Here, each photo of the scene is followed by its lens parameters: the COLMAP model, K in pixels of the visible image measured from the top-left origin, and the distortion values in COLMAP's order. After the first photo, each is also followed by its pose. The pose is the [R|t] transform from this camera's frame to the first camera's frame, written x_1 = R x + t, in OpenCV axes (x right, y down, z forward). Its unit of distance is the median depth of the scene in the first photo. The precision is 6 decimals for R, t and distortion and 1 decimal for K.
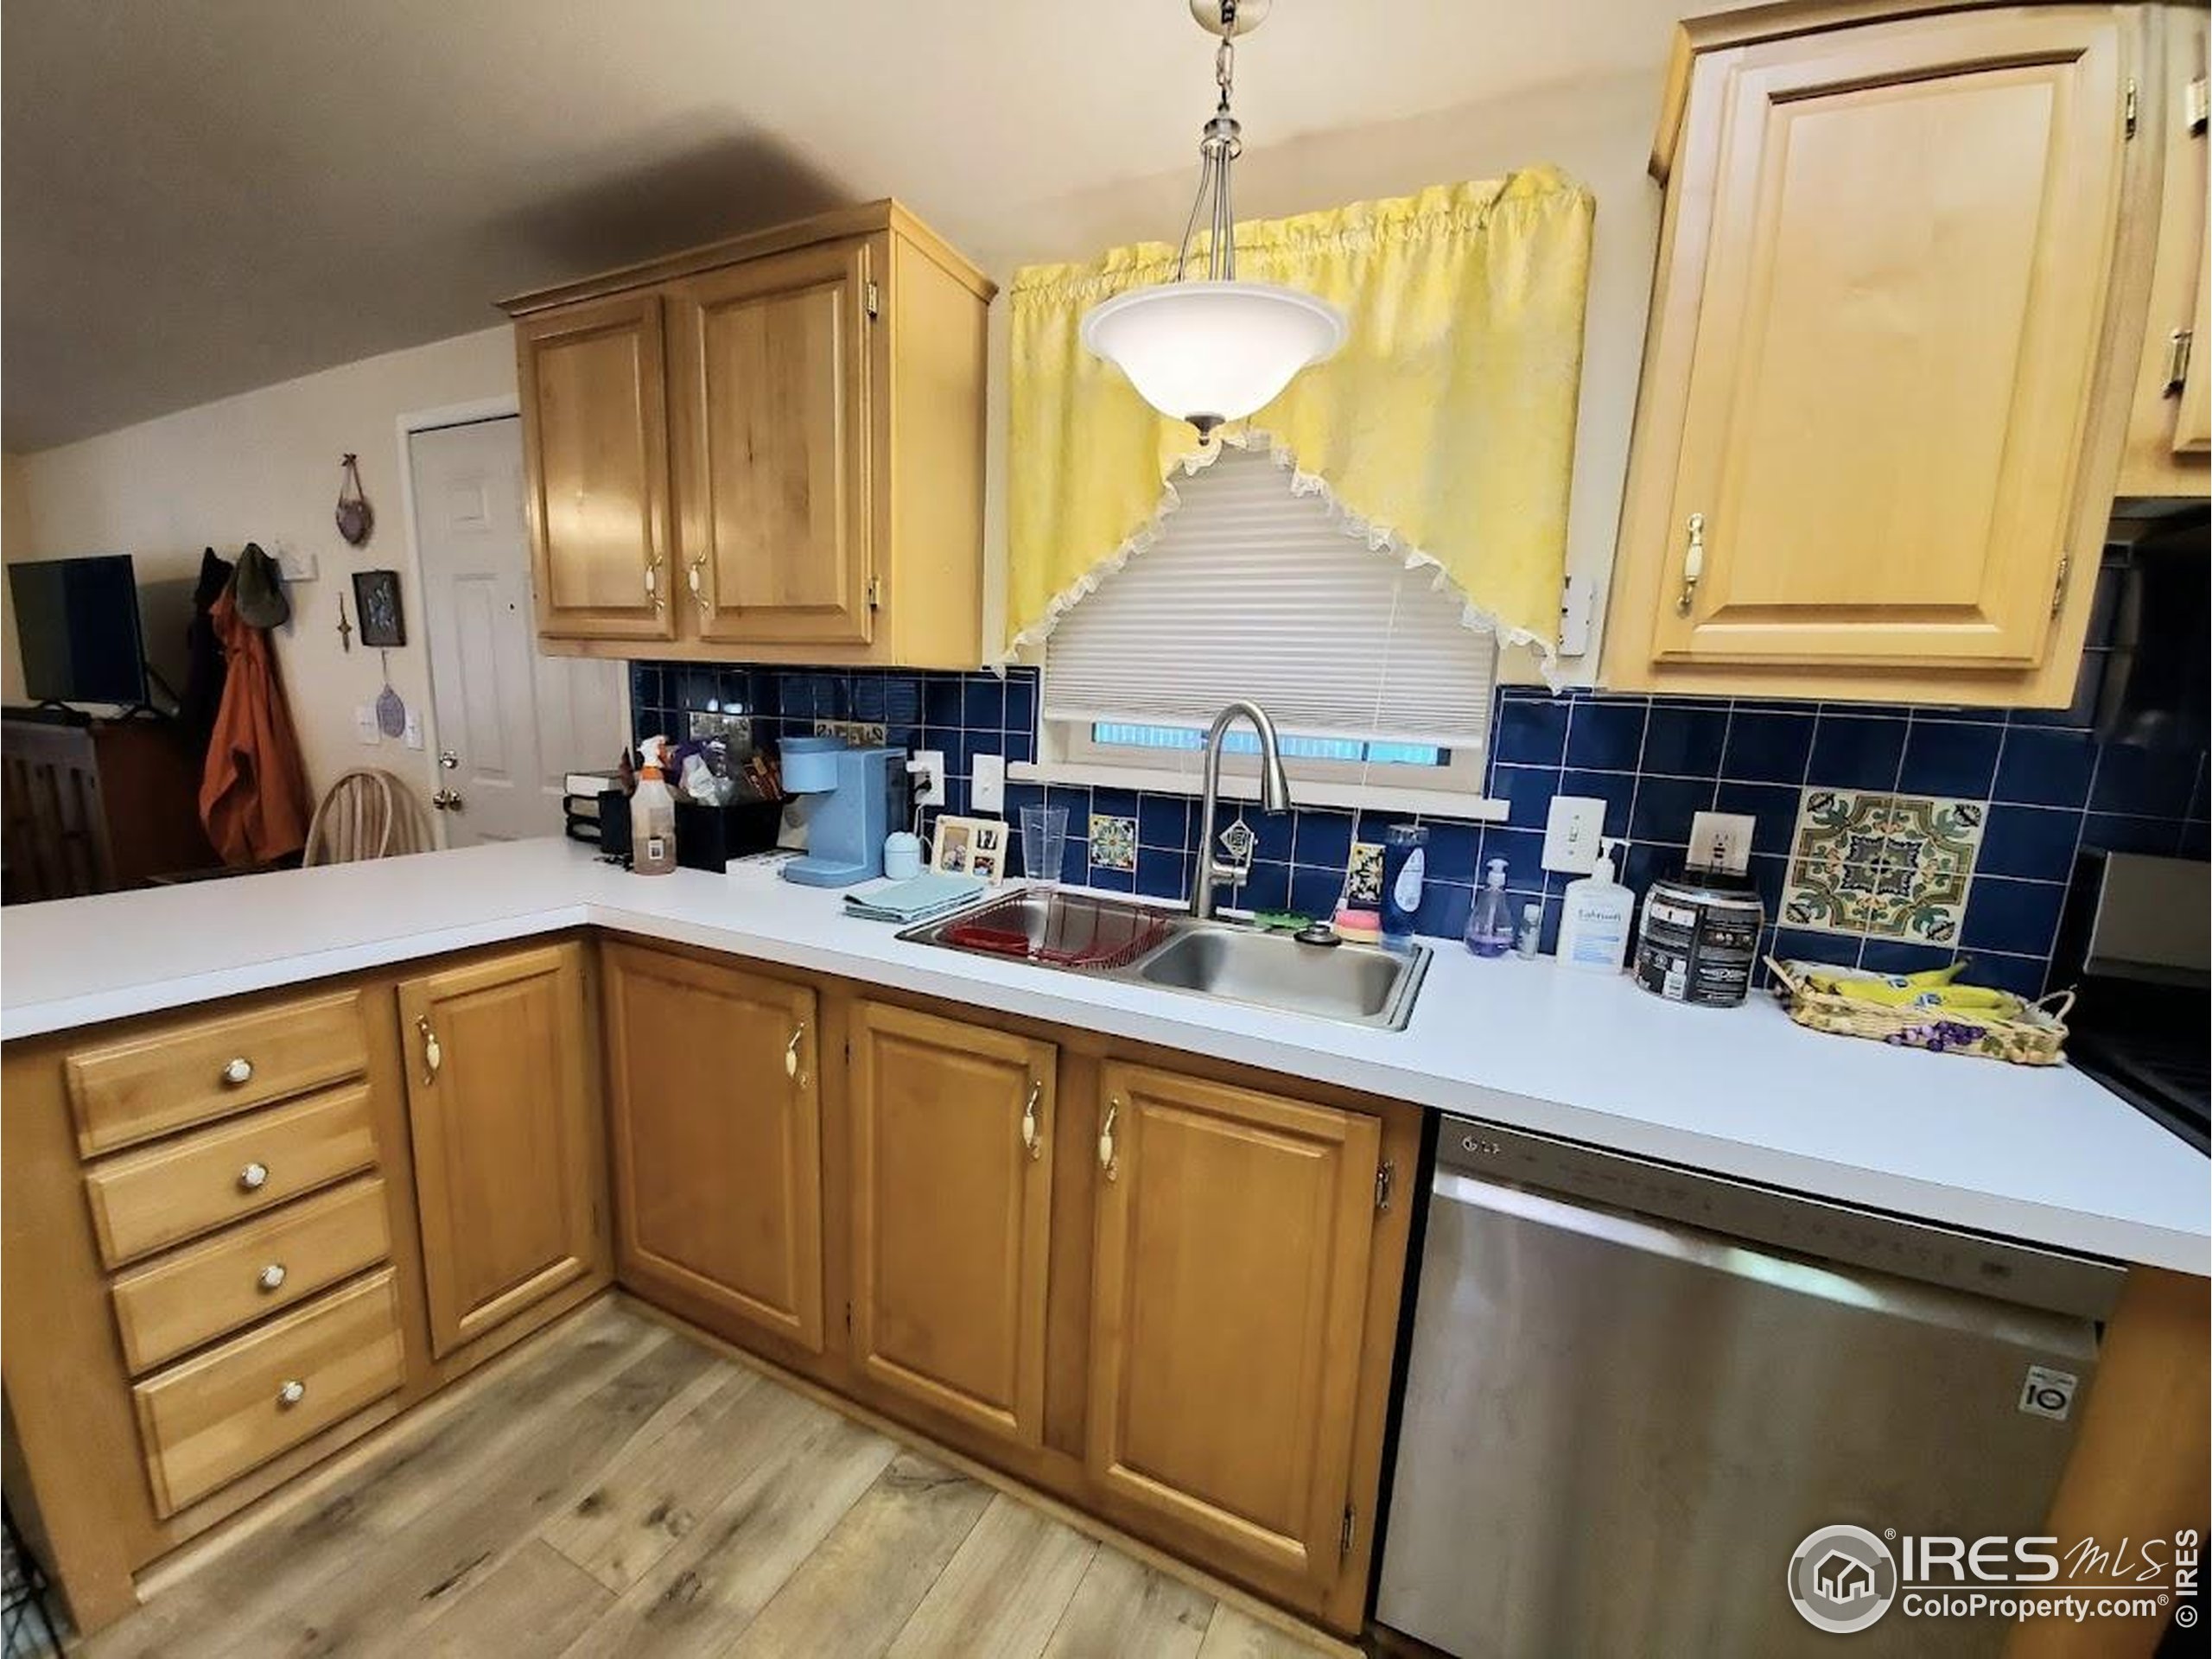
lens RADIAL K [[873.9, 0, 1088.0], [0, 873.9, 856.7], [0, 0, 1]] dist [0.004084, -0.012469]
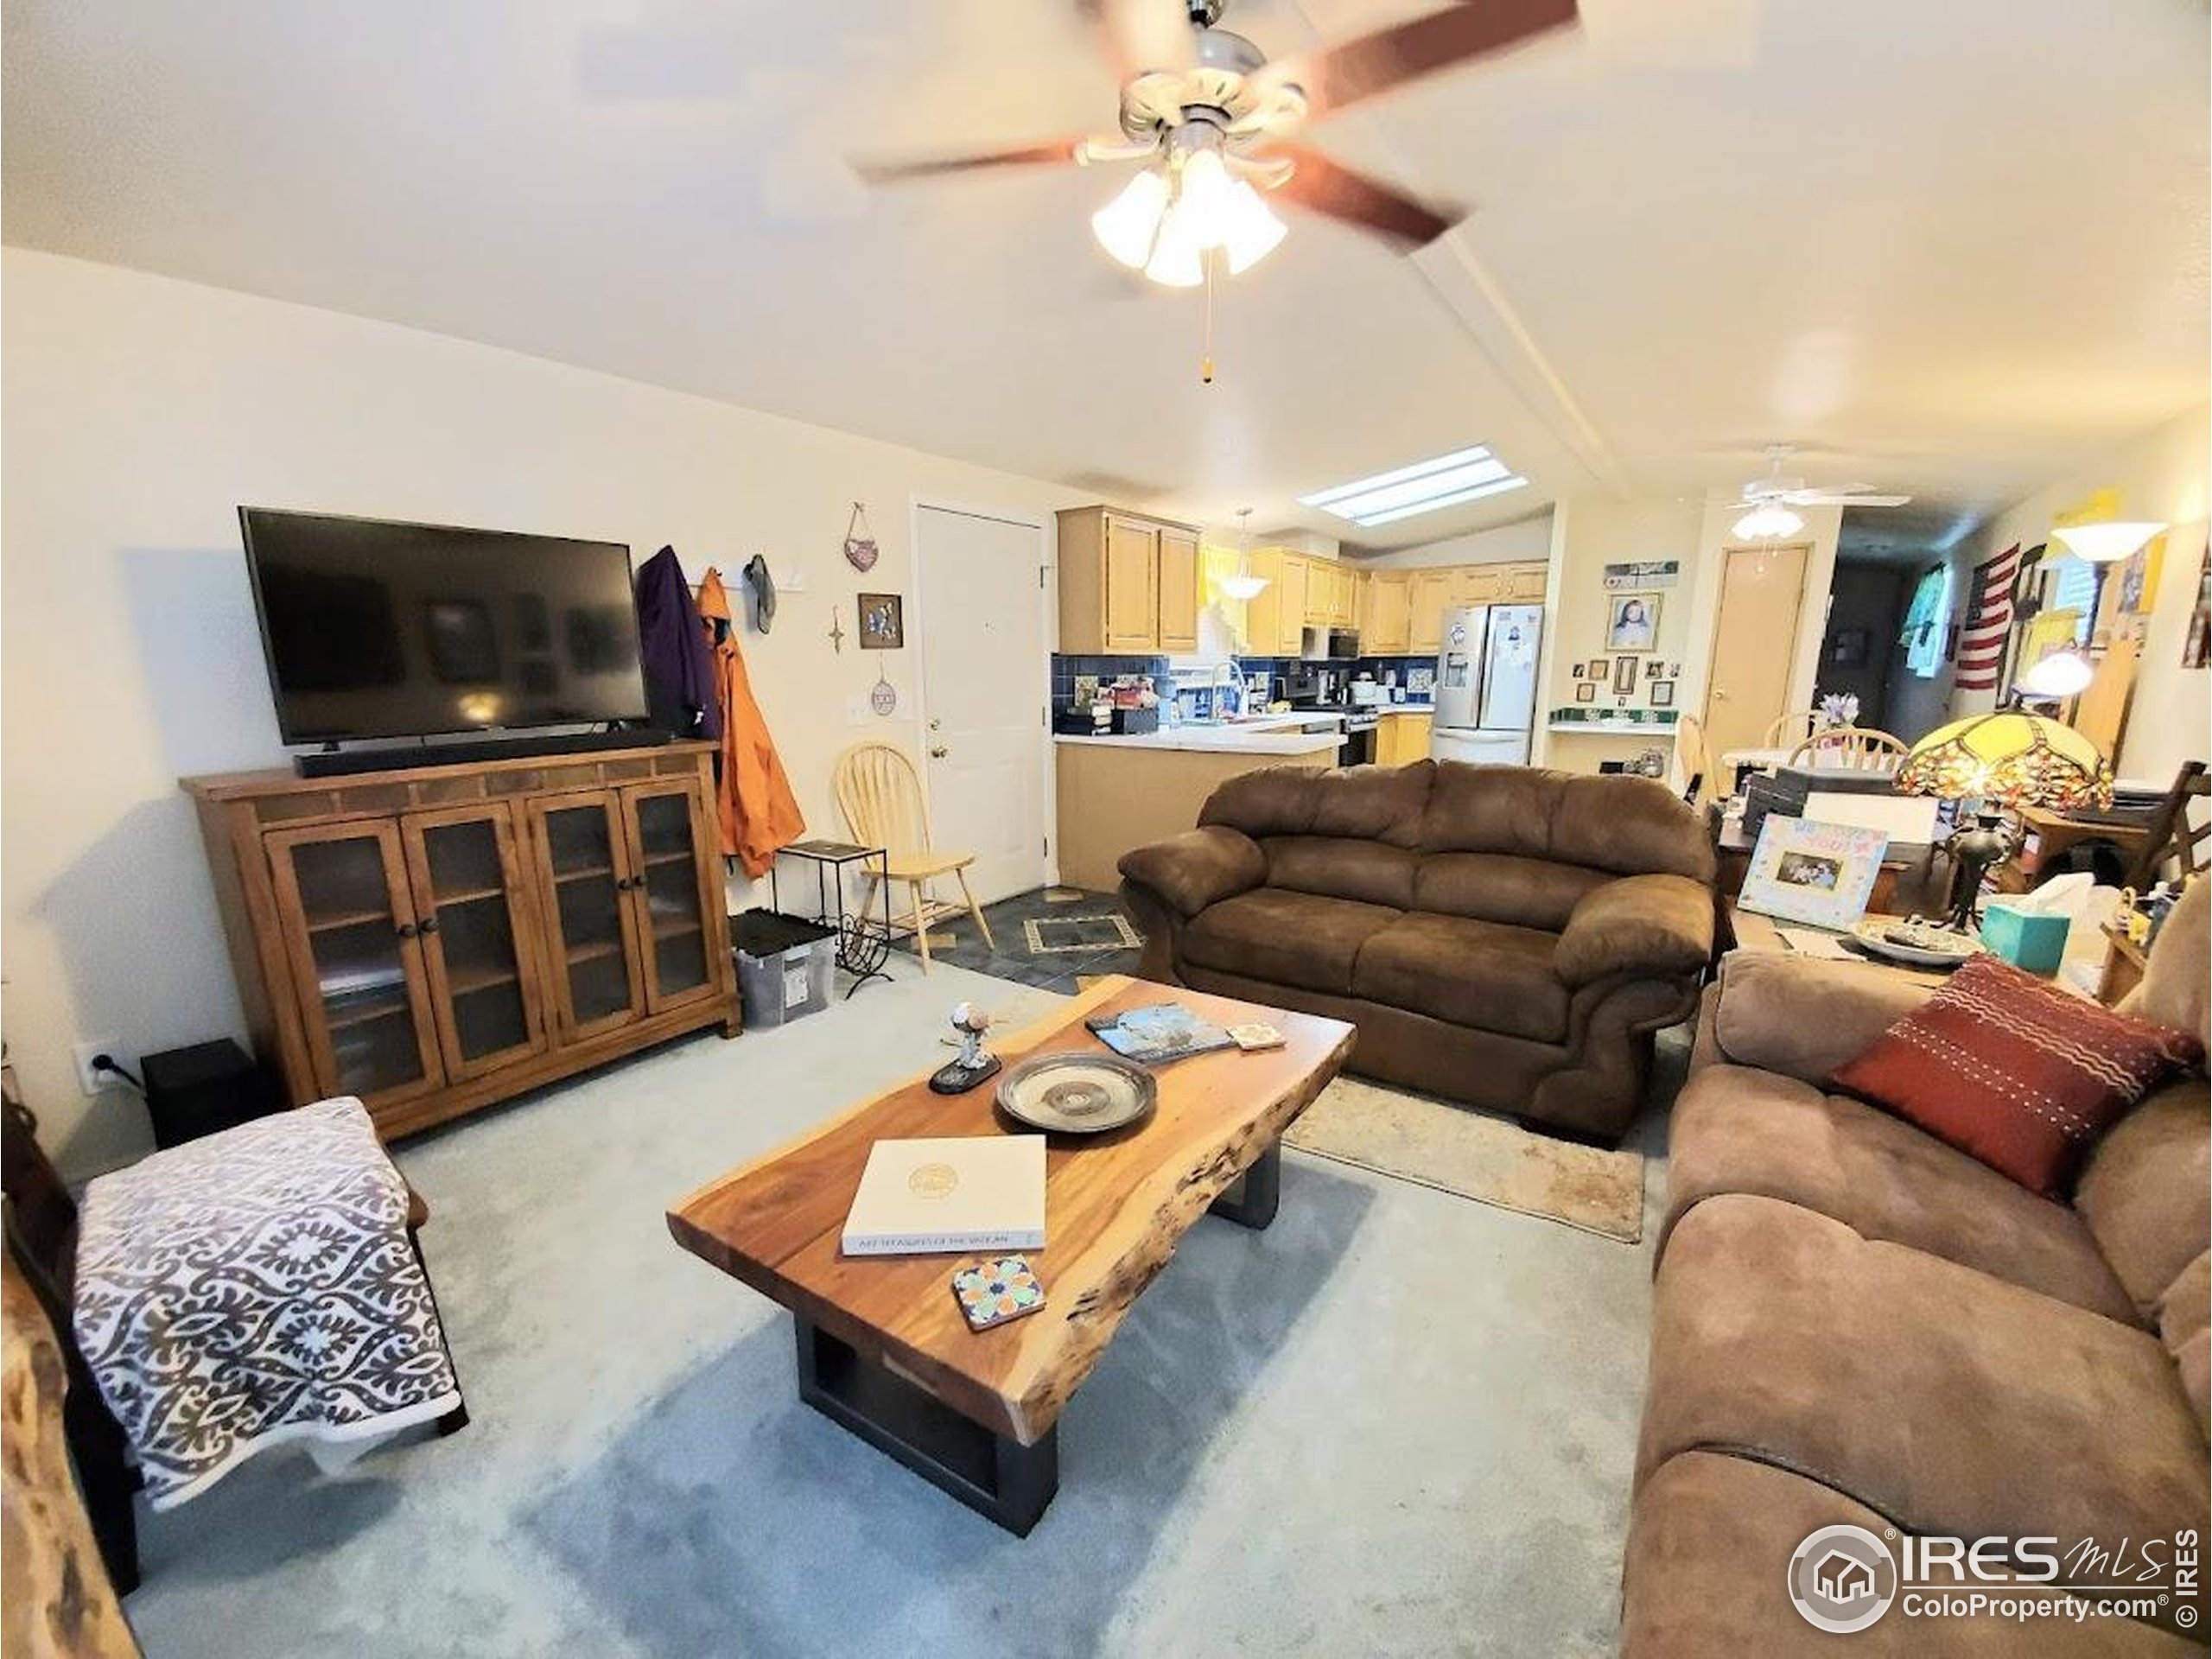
lens RADIAL K [[873.9, 0, 1082.4], [0, 873.9, 860.2], [0, 0, 1]] dist [0.004084, -0.012469]
pose [[0.177827, -0.259933, 0.949111, -4.297308], [0.196607, 0.954423, 0.224551, -0.359017], [-0.964222, 0.146670, 0.220827, 0.920820]]
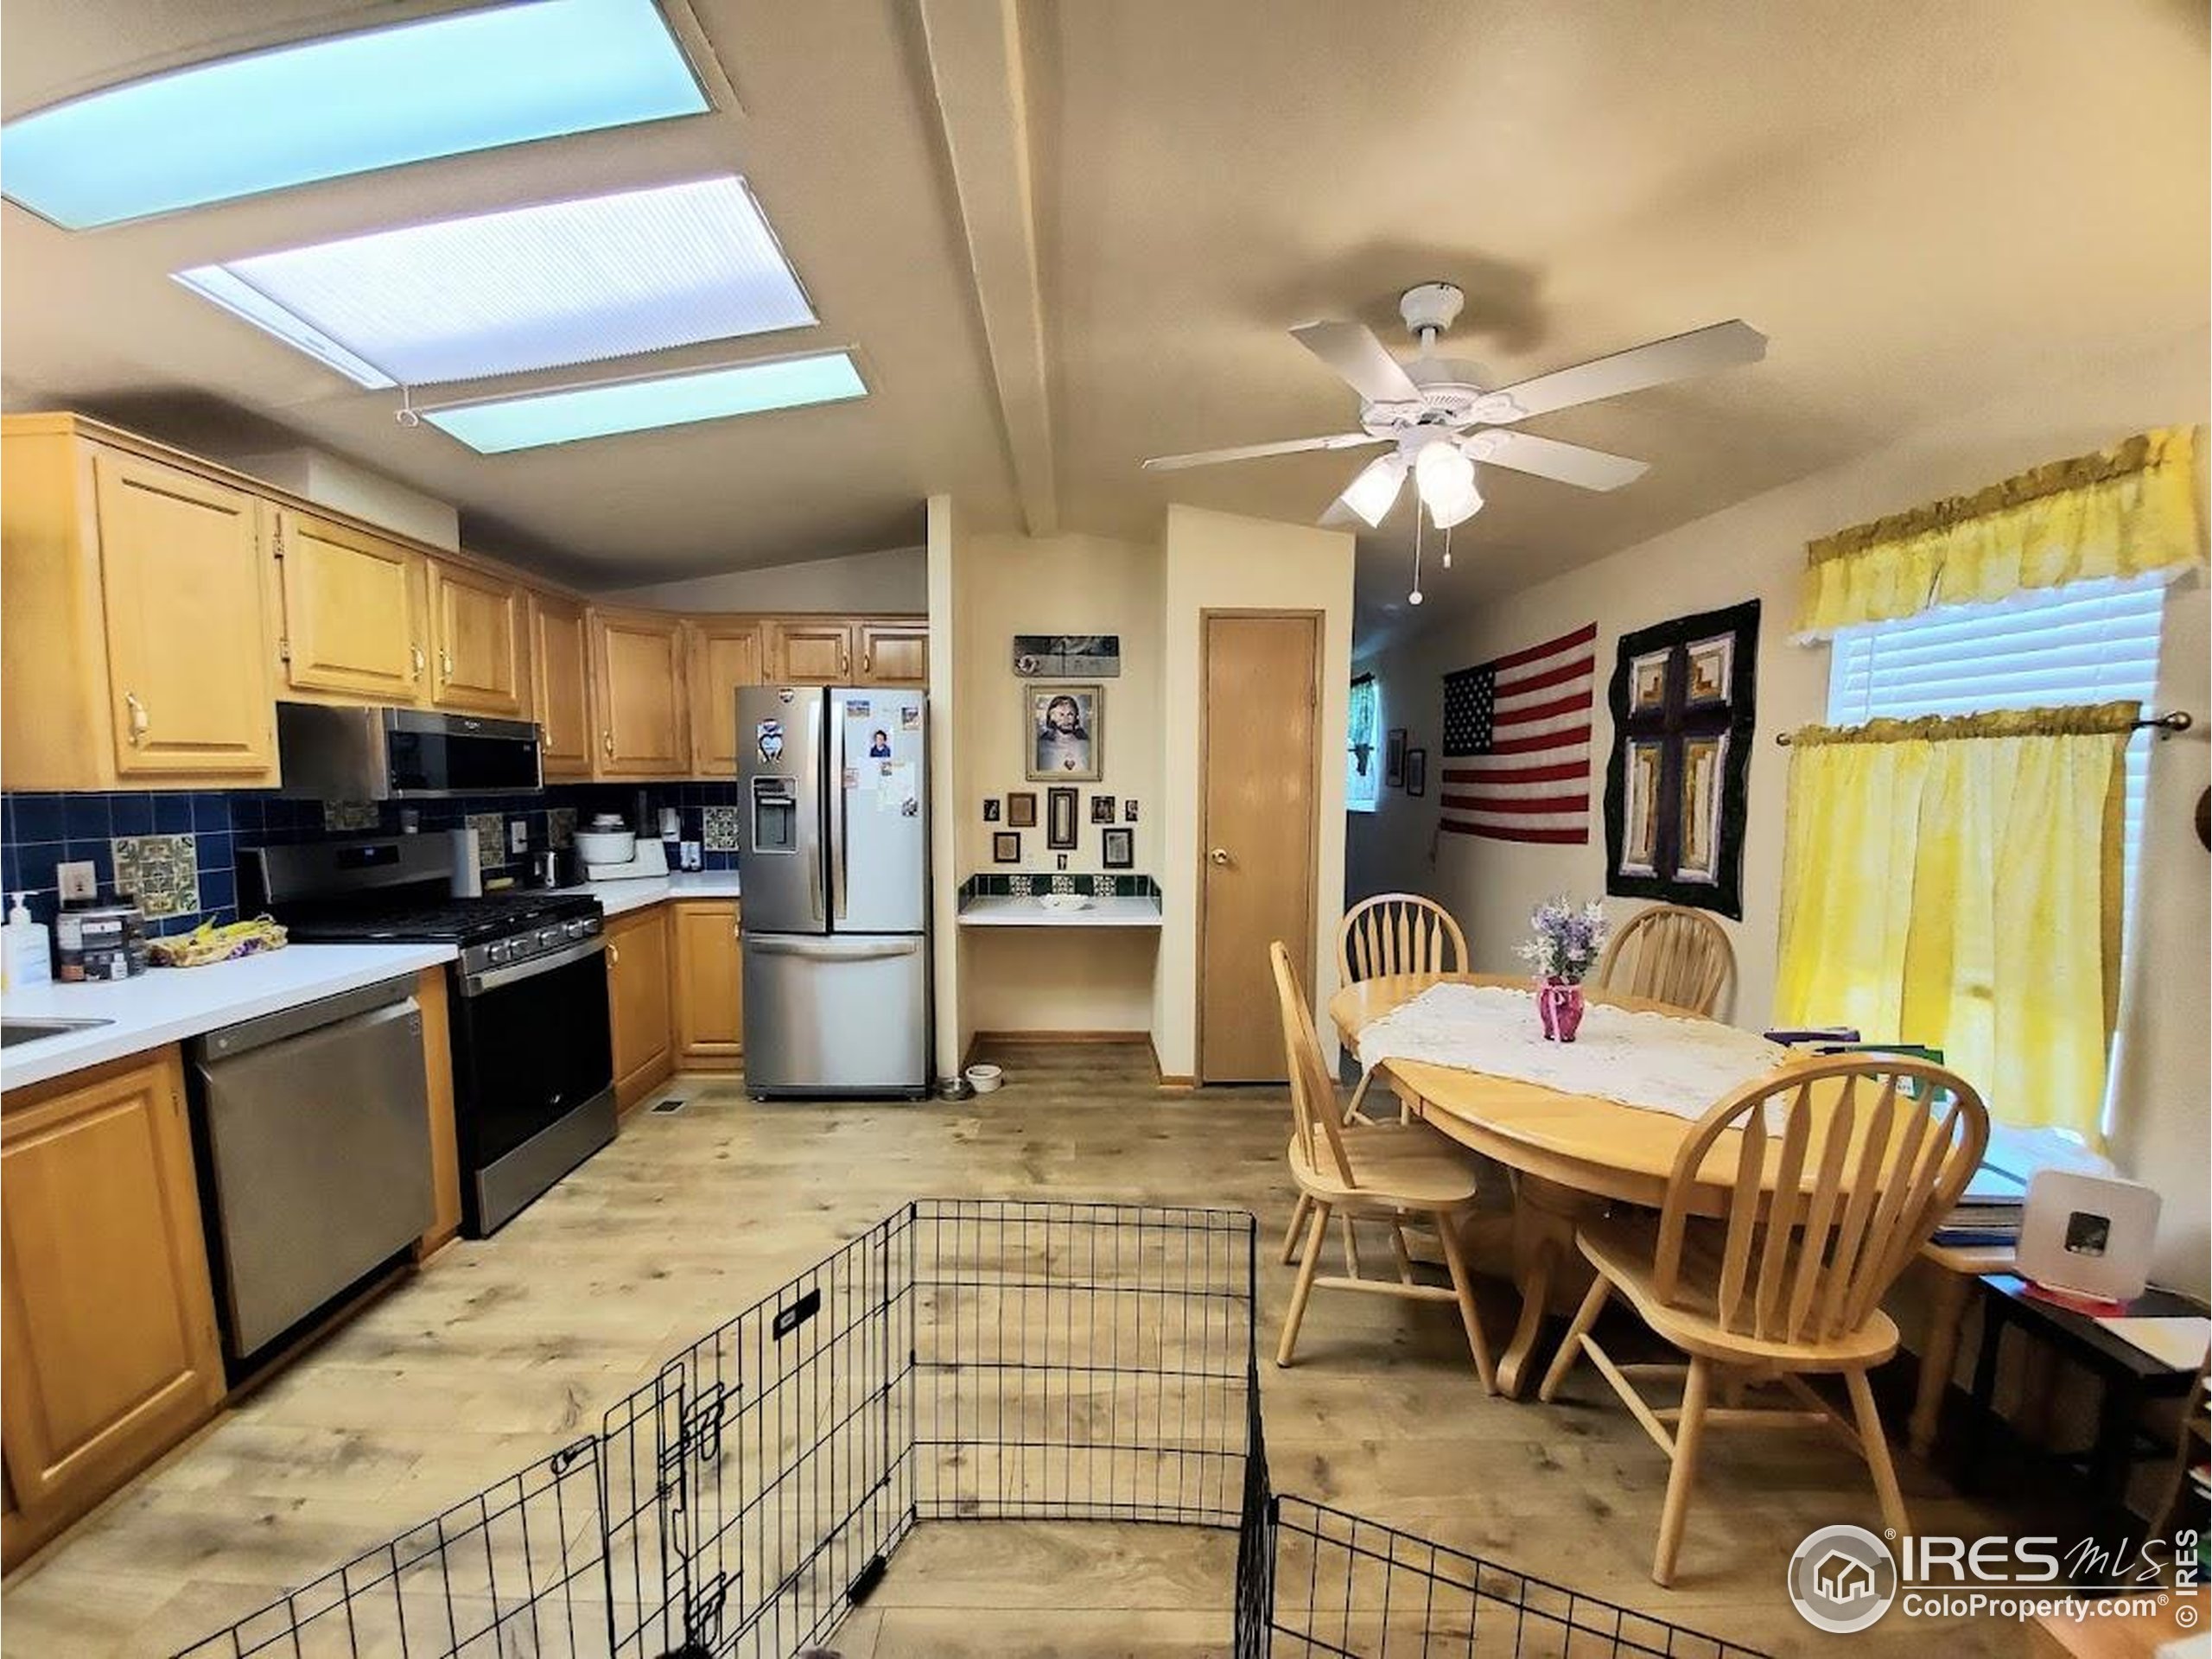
lens RADIAL K [[873.9, 0, 1089.8], [0, 873.9, 851.3], [0, 0, 1]] dist [0.004084, -0.012469]
pose [[-0.460547, -0.121572, 0.879270, -1.324356], [0.138060, 0.968710, 0.206252, -0.124410], [-0.876833, 0.216381, -0.429353, 0.075338]]
